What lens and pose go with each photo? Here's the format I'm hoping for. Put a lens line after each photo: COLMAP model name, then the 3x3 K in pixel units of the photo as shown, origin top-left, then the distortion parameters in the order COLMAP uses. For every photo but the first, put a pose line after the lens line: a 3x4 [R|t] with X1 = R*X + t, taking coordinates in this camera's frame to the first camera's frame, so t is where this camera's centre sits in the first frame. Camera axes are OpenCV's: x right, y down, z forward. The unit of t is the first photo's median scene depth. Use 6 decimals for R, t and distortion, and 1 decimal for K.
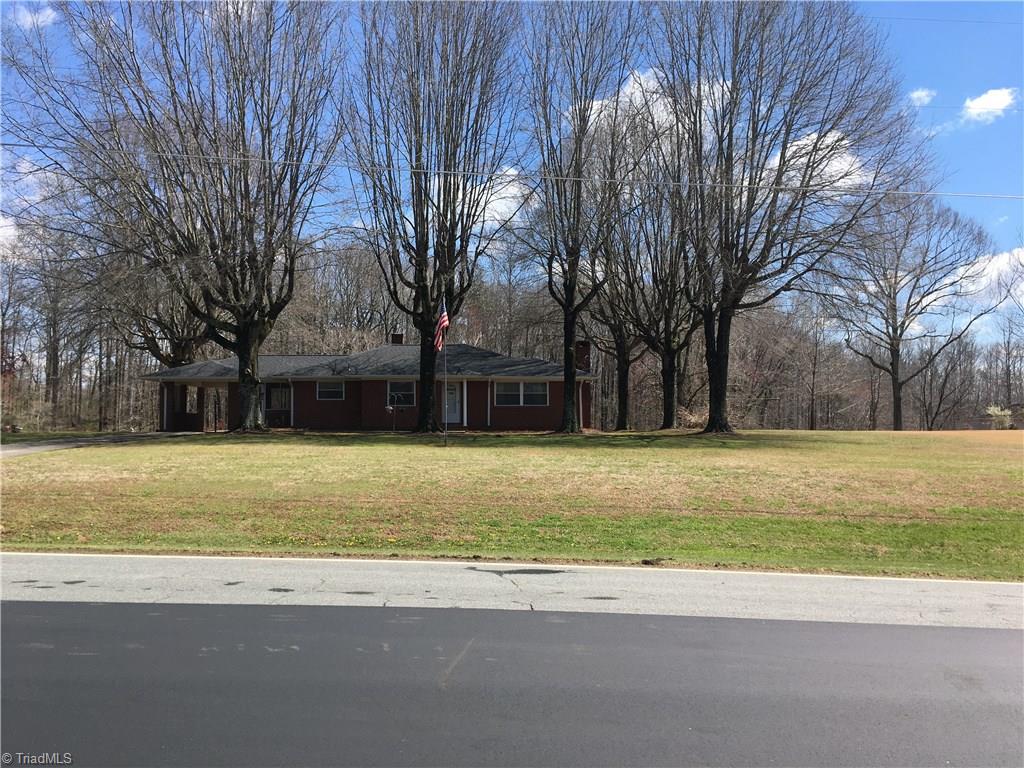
lens RADIAL K [[840.2, 0, 512.0], [0, 840.2, 384.0], [0, 0, 1]] dist [0.085617, -0.088142]
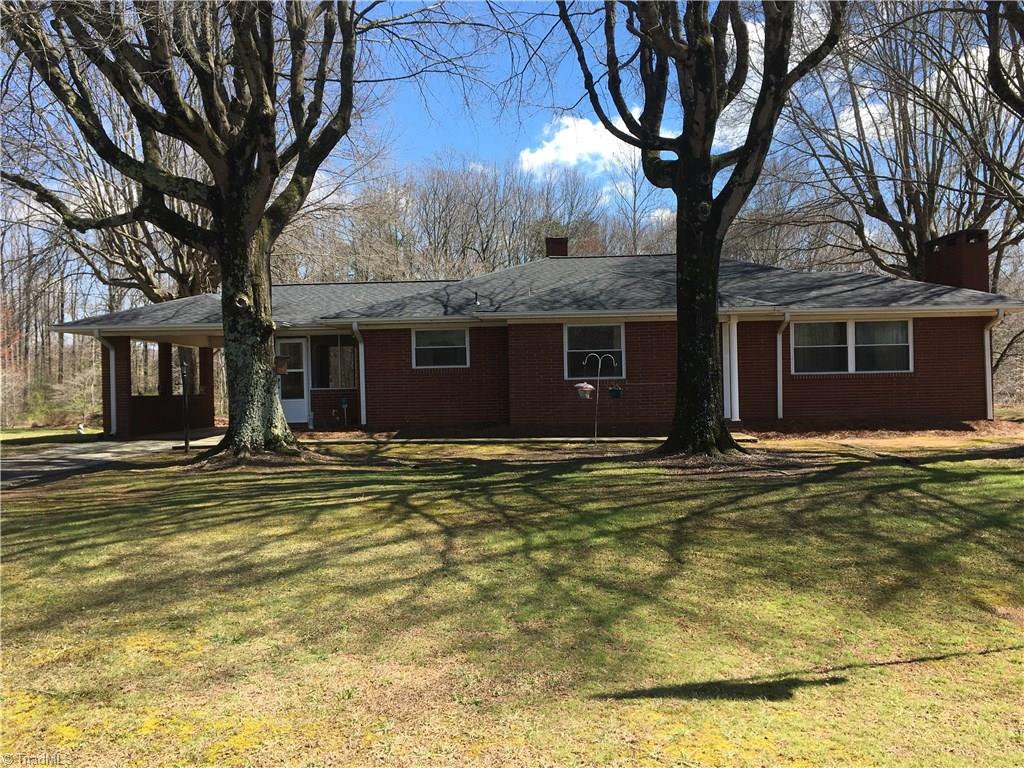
lens RADIAL K [[840.2, 0, 512.0], [0, 840.2, 384.0], [0, 0, 1]] dist [0.085617, -0.088142]
pose [[0.995233, -0.015944, -0.096210, -0.151183], [0.020874, 0.998508, 0.050459, 0.005550], [0.095262, -0.052227, 0.994081, 0.619857]]
